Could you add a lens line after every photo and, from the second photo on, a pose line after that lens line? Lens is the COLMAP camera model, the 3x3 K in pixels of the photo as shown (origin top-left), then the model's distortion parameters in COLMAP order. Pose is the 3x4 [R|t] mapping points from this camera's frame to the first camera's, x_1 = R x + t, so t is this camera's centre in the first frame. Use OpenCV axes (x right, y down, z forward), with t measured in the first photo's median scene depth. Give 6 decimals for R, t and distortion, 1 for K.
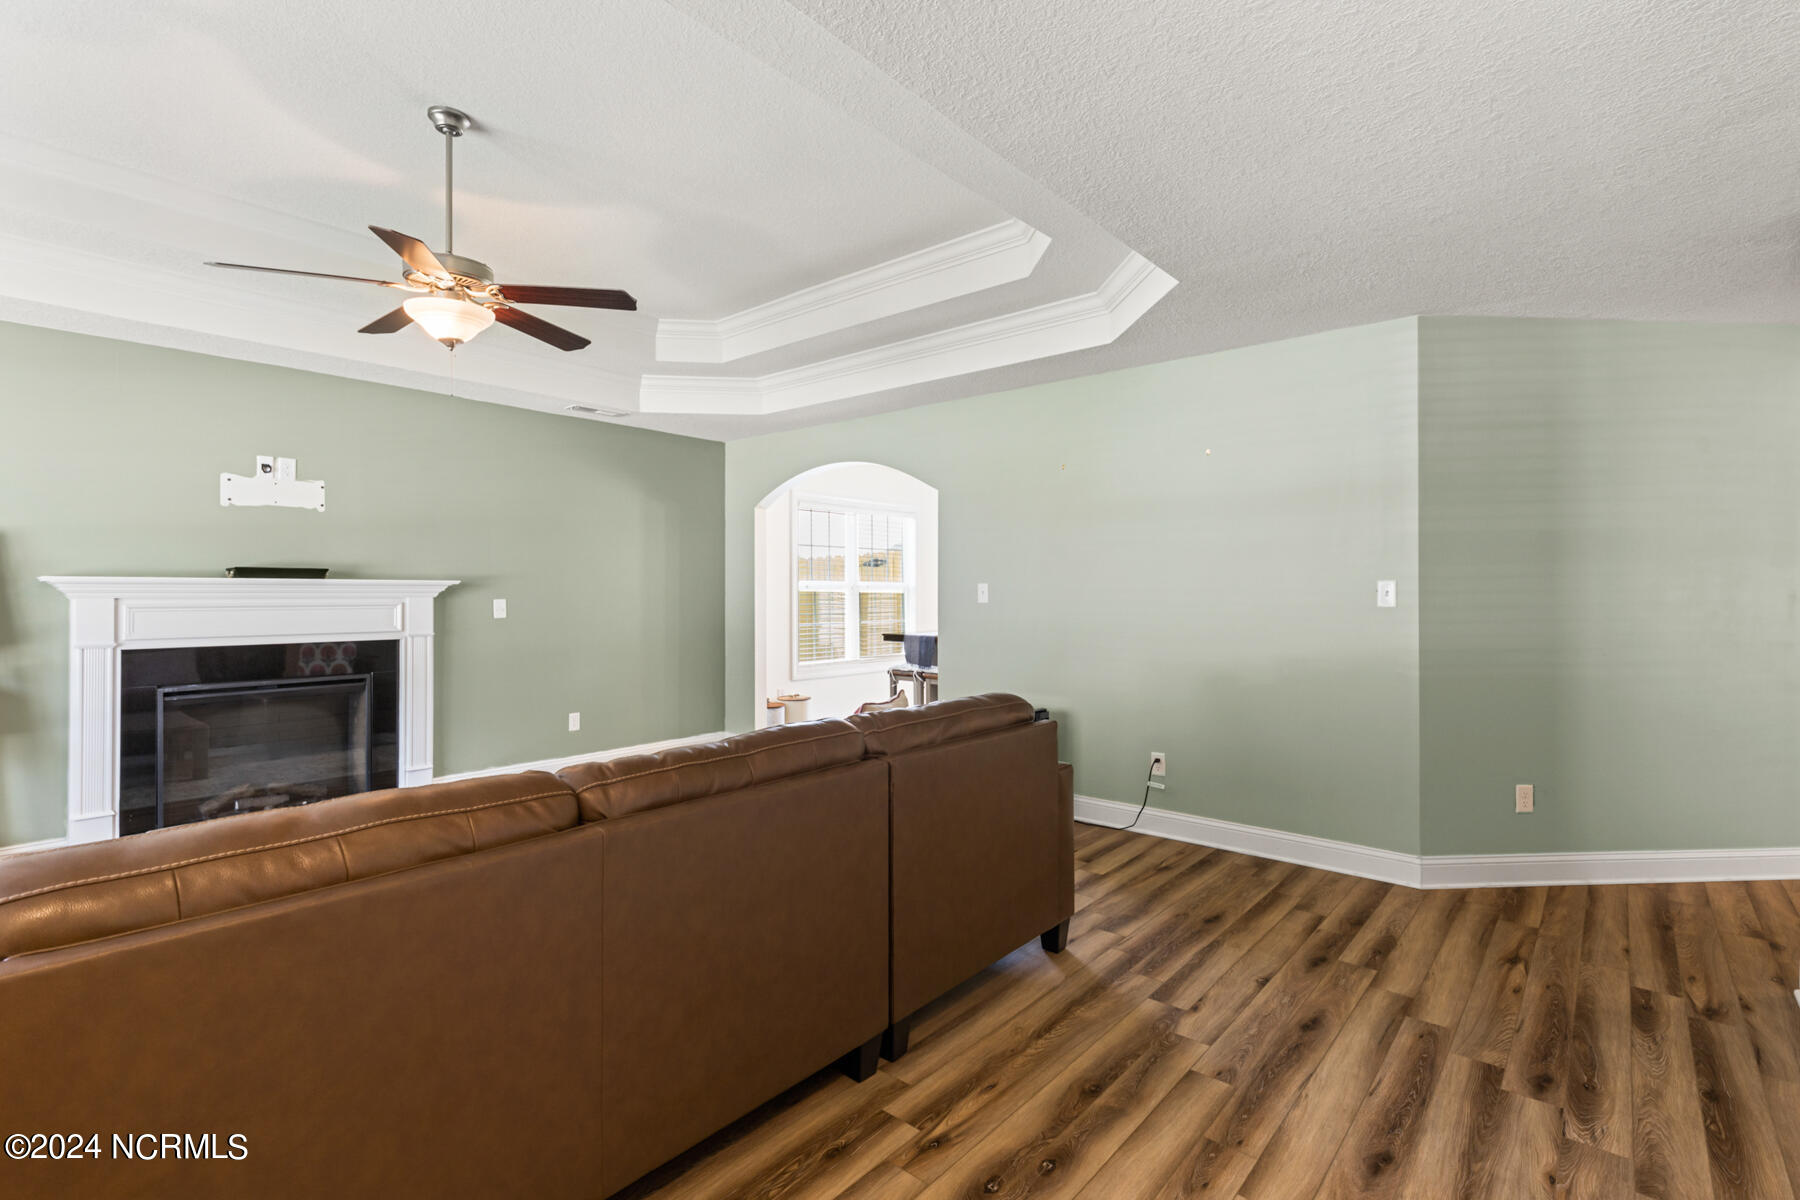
lens RADIAL K [[827.2, 0, 900.0], [0, 827.2, 600.0], [0, 0, 1]] dist [0.001466, 0.000706]
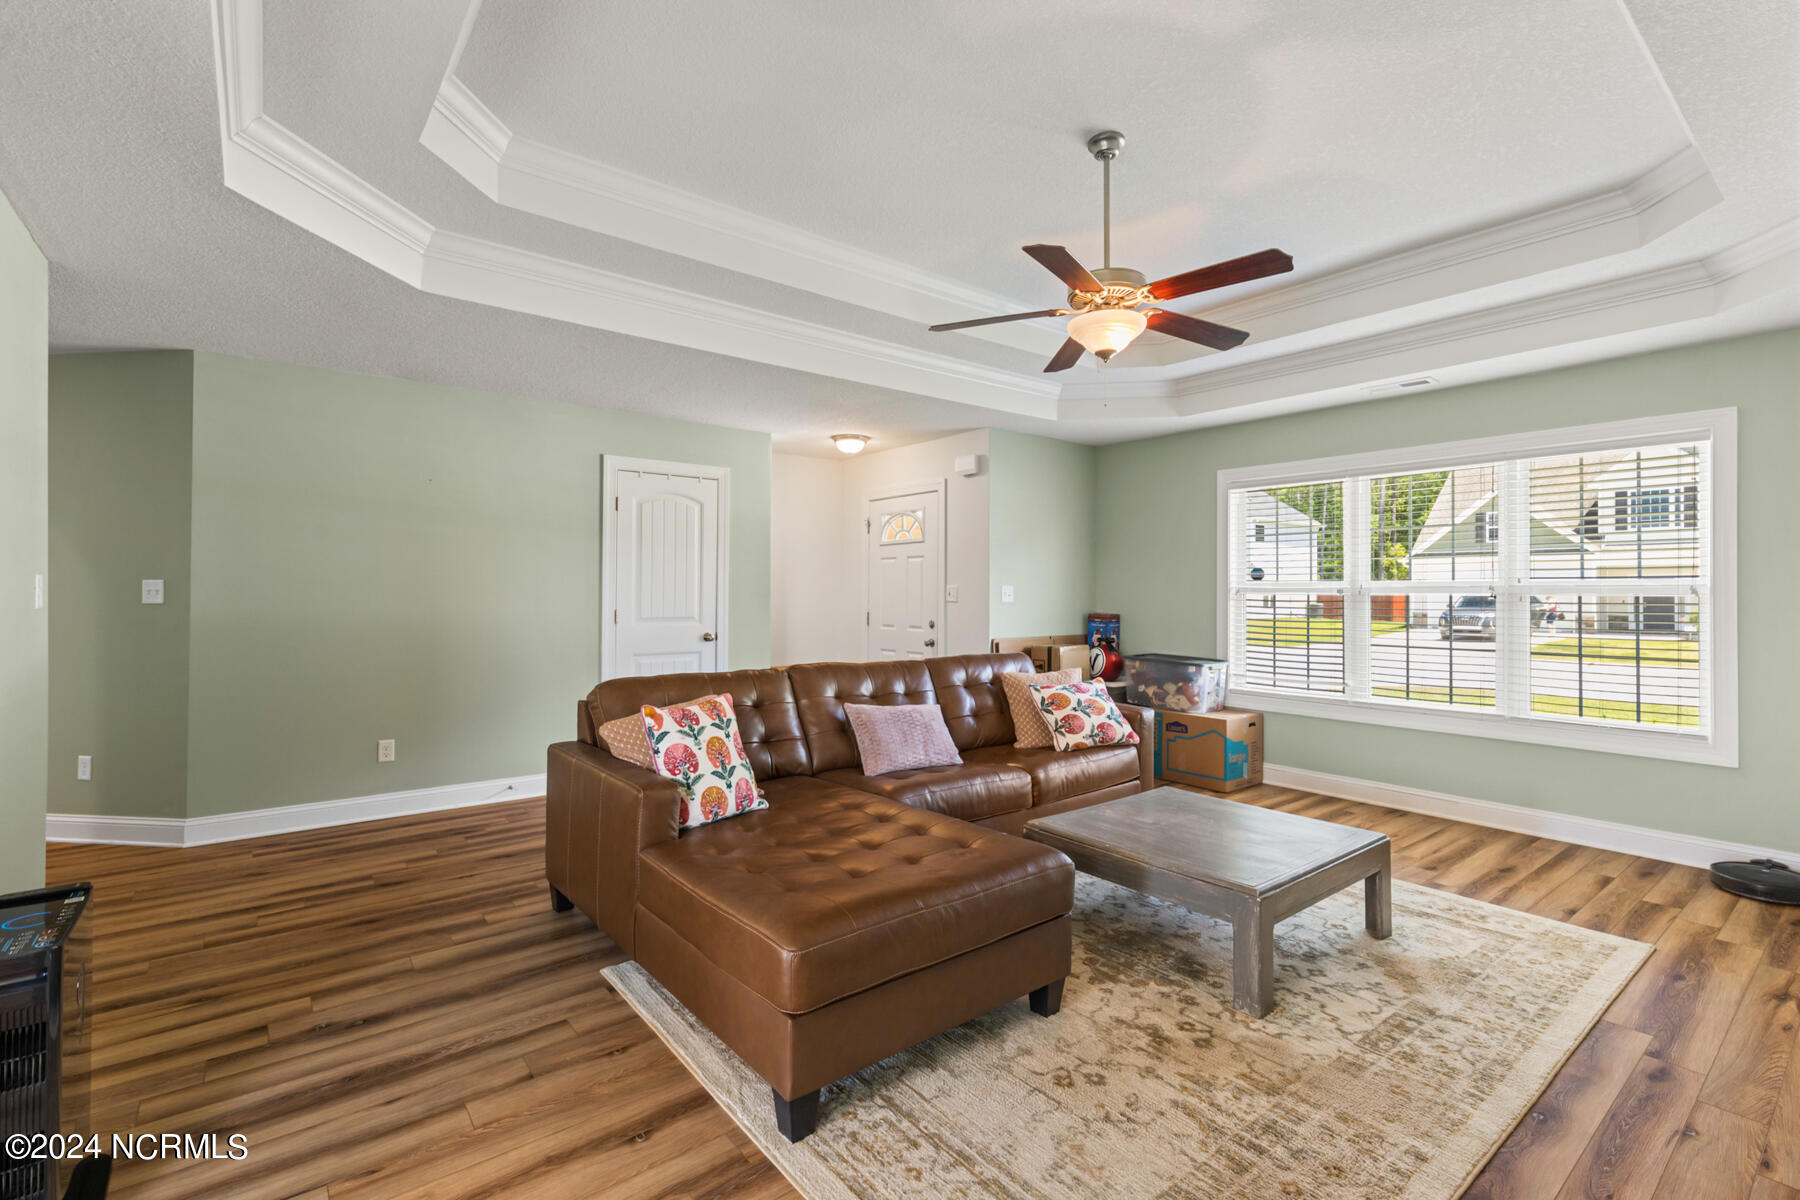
lens RADIAL K [[807.5, 0, 904.1], [0, 807.5, 585.6], [0, 0, 1]] dist [0.009300, -0.000083]
pose [[-0.981538, -0.008851, 0.191063, -0.407397], [-0.008173, 0.999957, 0.004333, -0.023328], [-0.191094, 0.002692, -0.981568, 1.712323]]
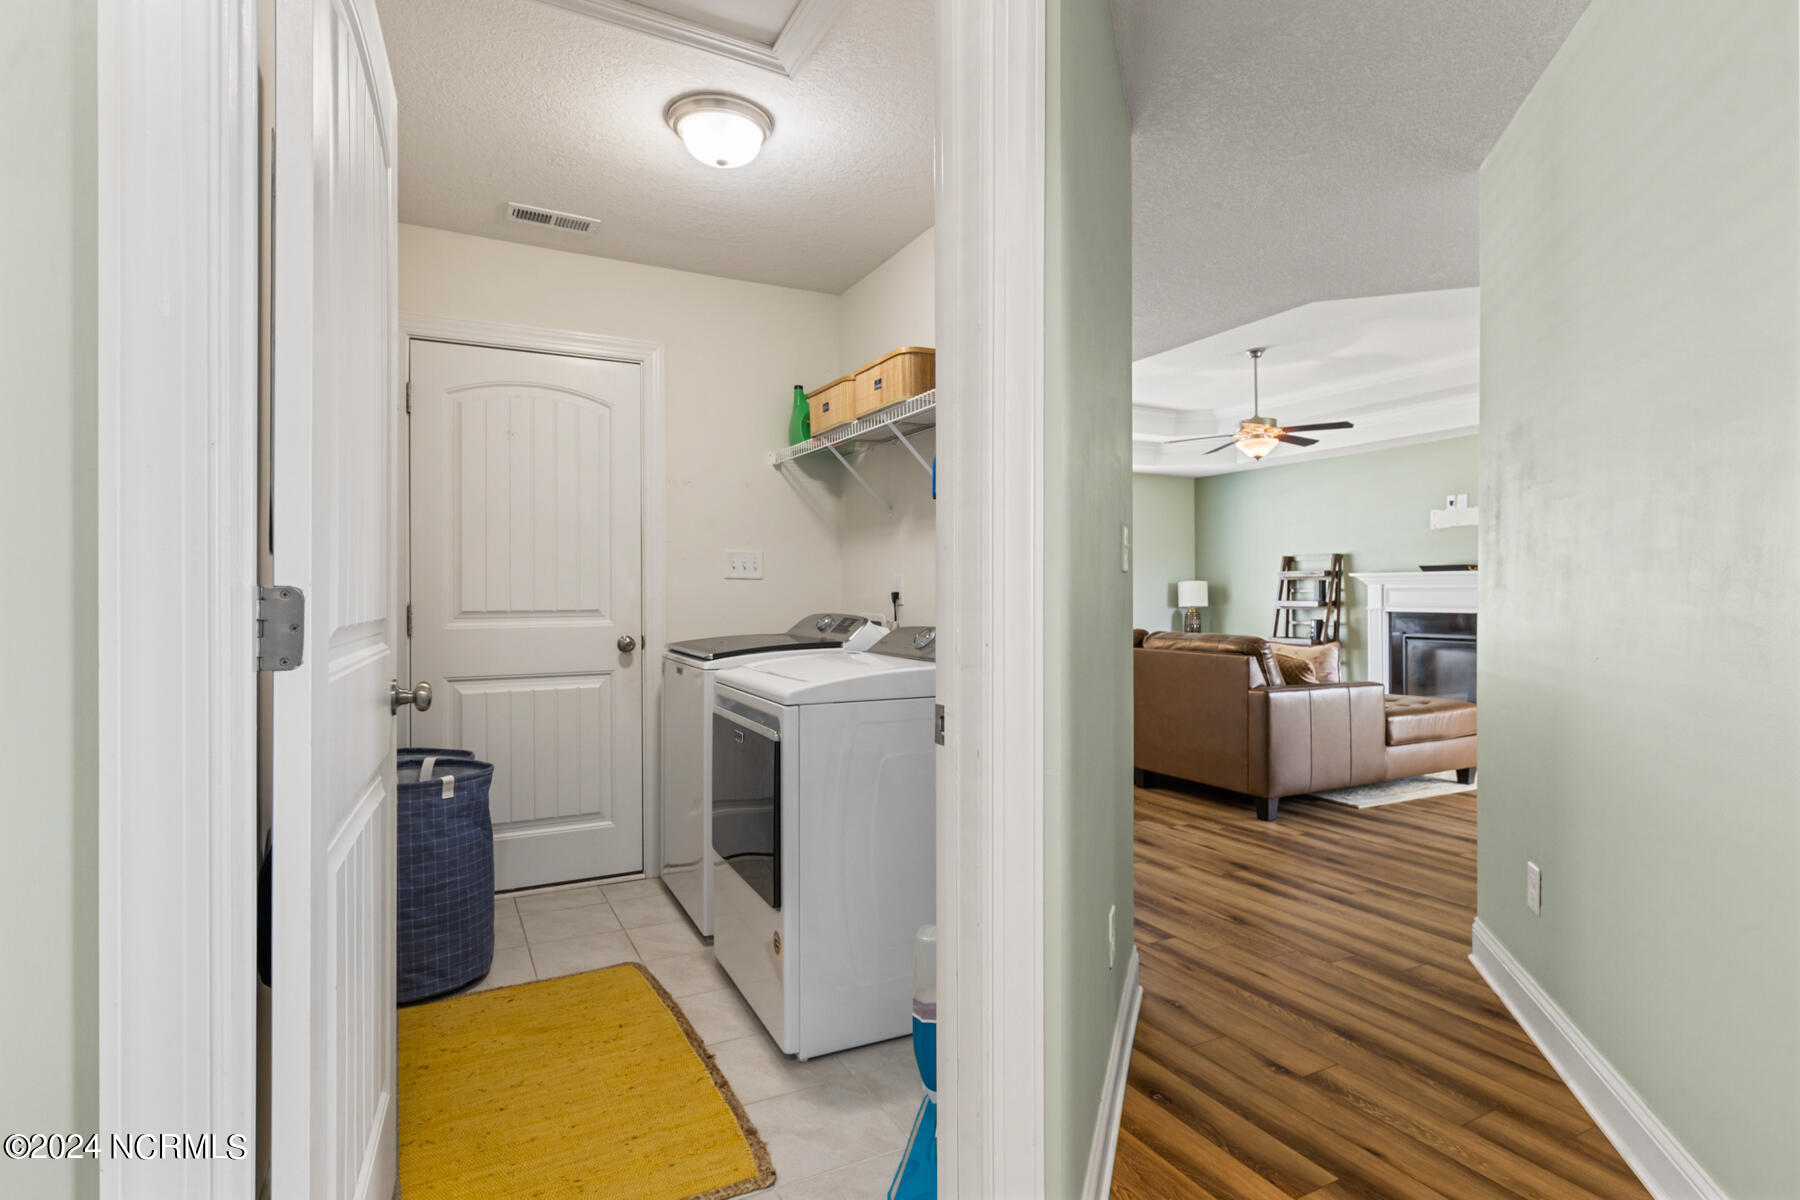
lens RADIAL K [[903.9, 0, 900.0], [0, 903.9, 600.0], [0, 0, 1]] dist [0.001076, -0.000020]
pose [[-0.377719, -0.000290, -0.925920, 1.595294], [-0.006797, 0.999974, 0.002459, 0.039887], [0.925895, 0.007222, -0.377711, 0.861425]]
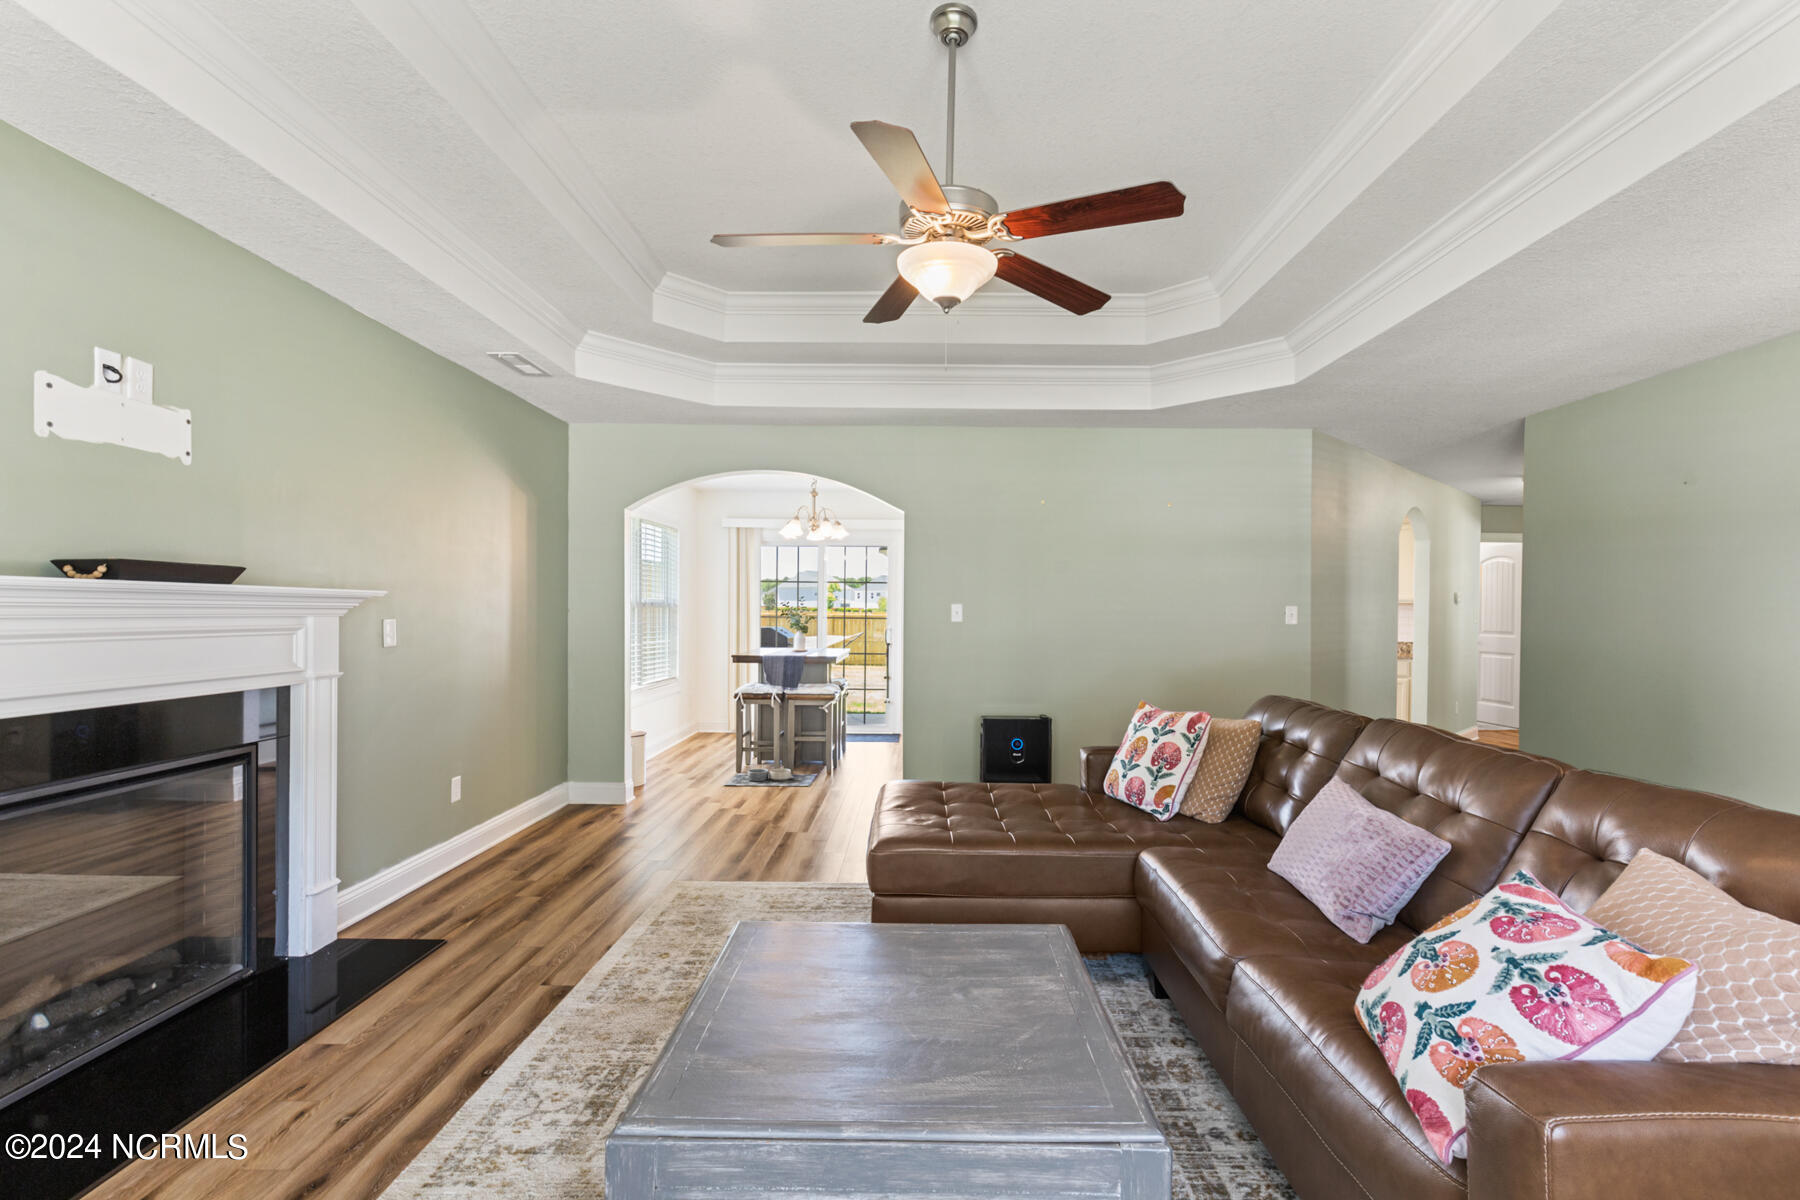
lens RADIAL K [[809.1, 0, 909.1], [0, 809.1, 624.7], [0, 0, 1]] dist [-0.000084, -0.000202]
pose [[0.770647, -0.005301, 0.637240, -0.895756], [-0.001494, 0.999948, 0.010124, -0.005044], [-0.637260, -0.008754, 0.770599, 0.346899]]
